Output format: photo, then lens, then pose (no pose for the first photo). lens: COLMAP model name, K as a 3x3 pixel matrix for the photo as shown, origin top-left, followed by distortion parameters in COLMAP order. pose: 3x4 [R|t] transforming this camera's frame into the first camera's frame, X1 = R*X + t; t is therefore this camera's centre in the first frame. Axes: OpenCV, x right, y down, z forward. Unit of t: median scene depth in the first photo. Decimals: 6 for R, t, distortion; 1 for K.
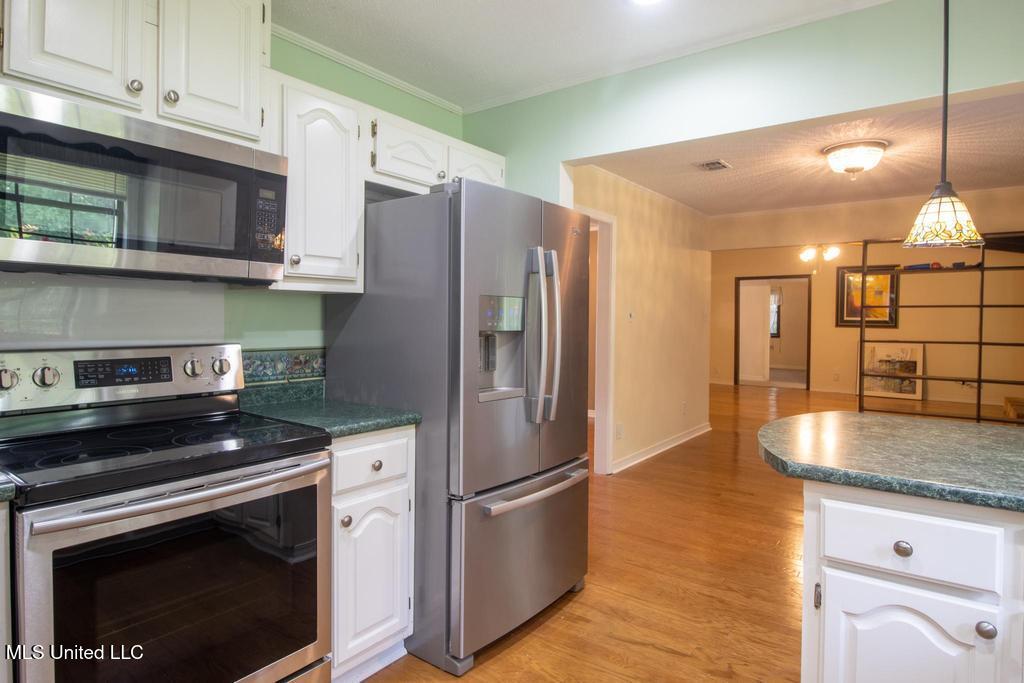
lens RADIAL K [[572.7, 0, 515.7], [0, 572.7, 342.0], [0, 0, 1]] dist [-0.005344, -0.001610]
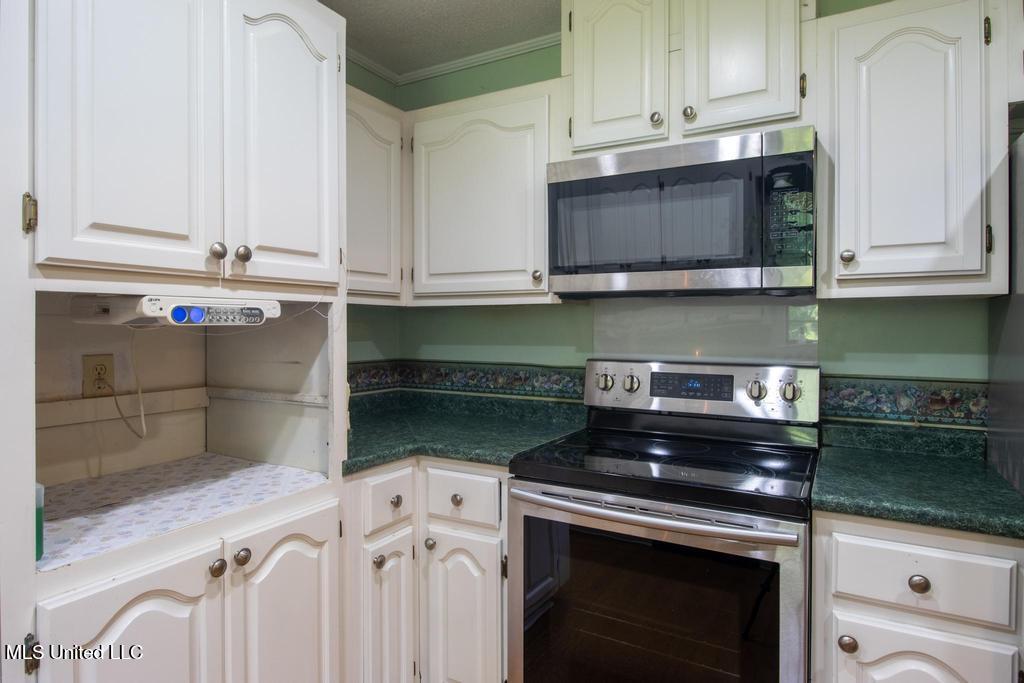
lens RADIAL K [[572.7, 0, 516.4], [0, 572.7, 327.7], [0, 0, 1]] dist [-0.005344, -0.001610]
pose [[0.129688, -0.018298, -0.991386, 0.299265], [-0.047982, 0.998543, -0.024707, -0.012696], [0.990393, 0.050773, 0.128621, 0.515288]]
